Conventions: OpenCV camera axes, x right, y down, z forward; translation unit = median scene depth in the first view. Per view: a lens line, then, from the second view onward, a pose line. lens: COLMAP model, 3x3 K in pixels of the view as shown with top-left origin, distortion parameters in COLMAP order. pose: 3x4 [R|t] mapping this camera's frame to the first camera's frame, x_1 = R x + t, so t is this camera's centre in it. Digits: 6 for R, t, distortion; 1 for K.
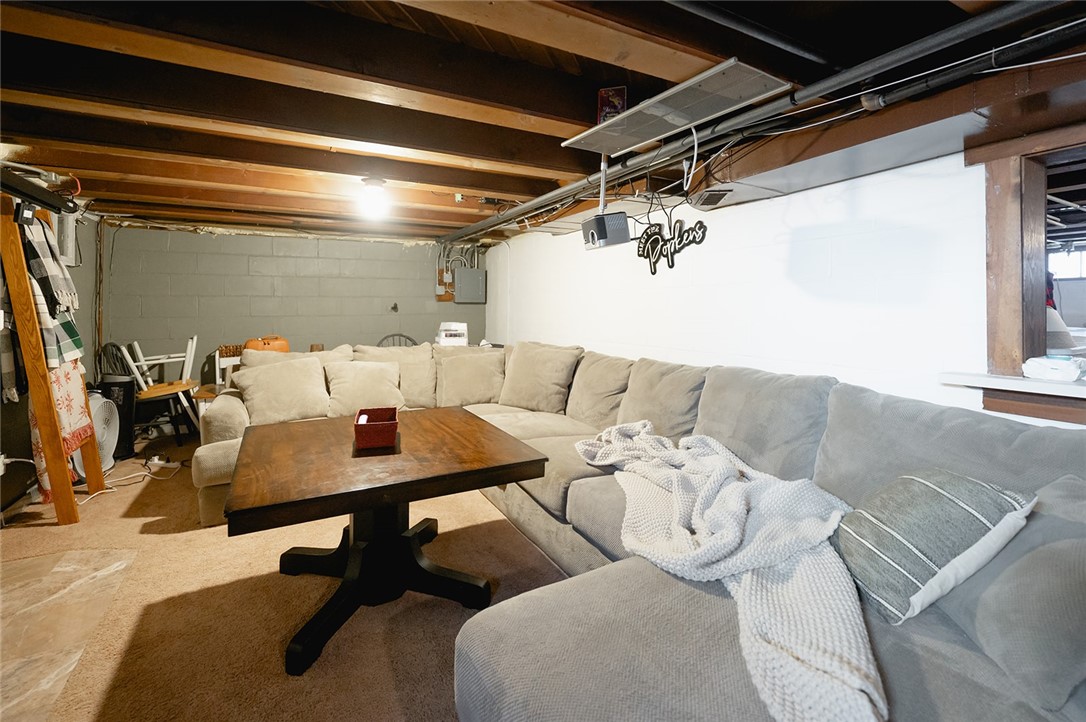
lens RADIAL K [[473.6, 0, 543.7], [0, 473.6, 302.9], [0, 0, 1]] dist [-0.000026, -0.000039]
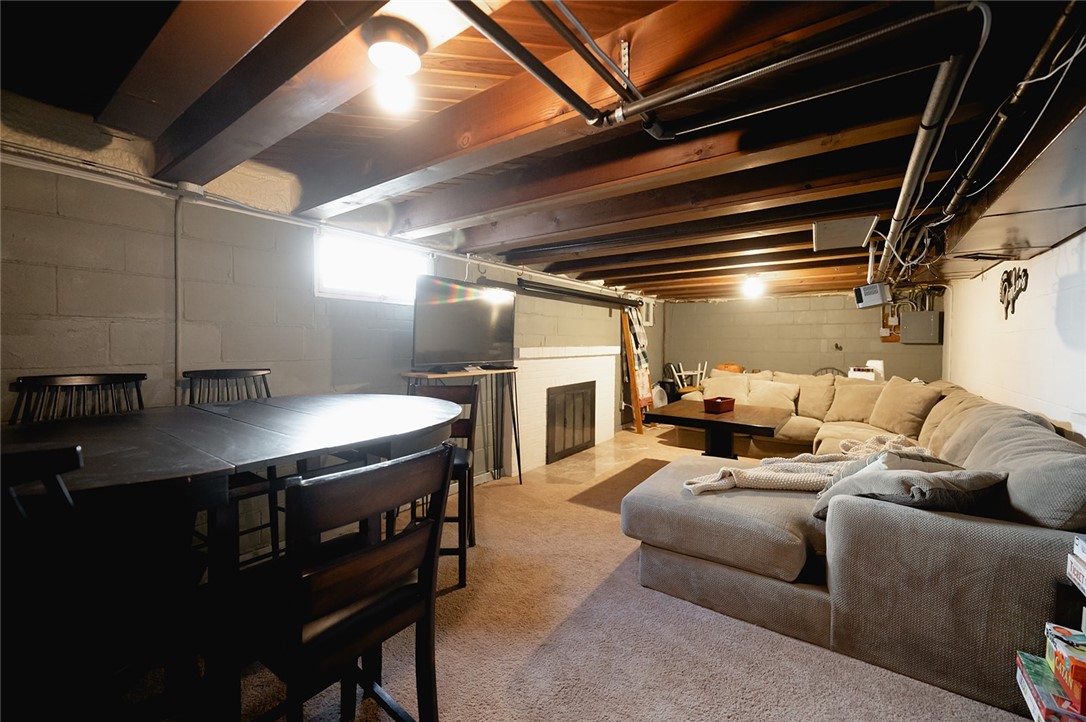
lens RADIAL K [[440.6, 0, 543.0], [0, 440.6, 361.0], [0, 0, 1]] dist [-0.000243, 0.000046]
pose [[0.422084, 0.043514, -0.905512, 0.629727], [-0.000075, 0.998849, 0.047965, -0.013914], [0.906557, -0.020177, 0.421602, -0.306590]]
